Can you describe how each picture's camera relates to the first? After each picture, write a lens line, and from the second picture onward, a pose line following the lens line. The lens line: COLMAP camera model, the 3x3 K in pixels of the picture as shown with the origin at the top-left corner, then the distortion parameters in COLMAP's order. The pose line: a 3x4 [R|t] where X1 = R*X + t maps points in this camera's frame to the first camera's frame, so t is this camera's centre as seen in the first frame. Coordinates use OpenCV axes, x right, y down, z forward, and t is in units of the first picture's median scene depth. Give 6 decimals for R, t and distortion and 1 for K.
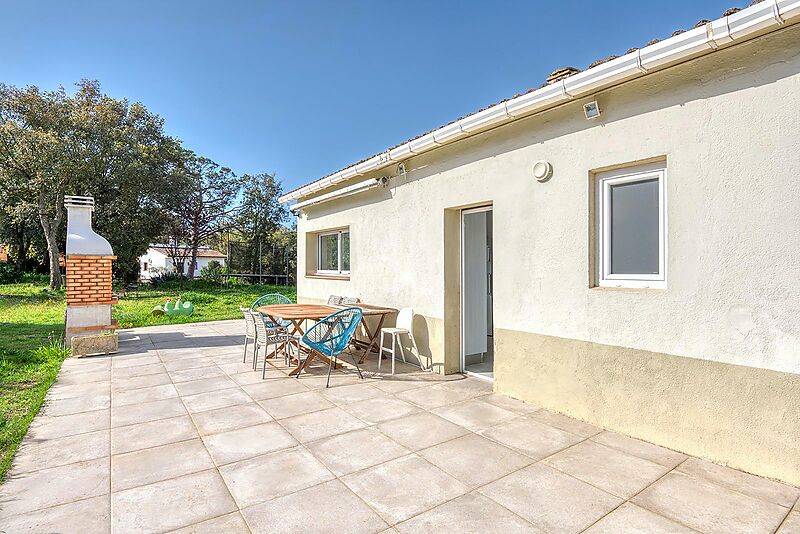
lens RADIAL K [[394.2, 0, 393.0], [0, 394.2, 267.8], [0, 0, 1]] dist [-0.001708, -0.002115]
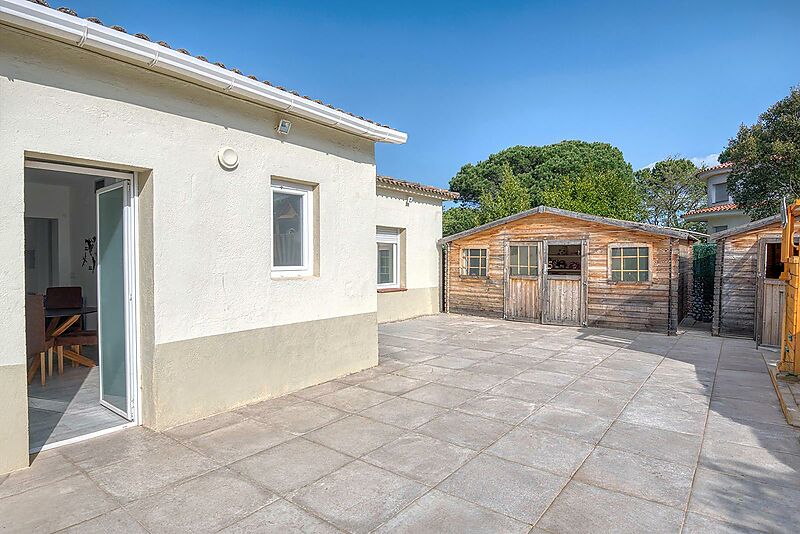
lens RADIAL K [[430.9, 0, 397.2], [0, 430.9, 266.6], [0, 0, 1]] dist [-0.023998, 0.000219]
pose [[-0.270768, -0.005192, 0.962631, -0.866037], [0.016602, 0.999812, 0.010062, 0.009929], [-0.962502, 0.018706, -0.270631, 1.087237]]
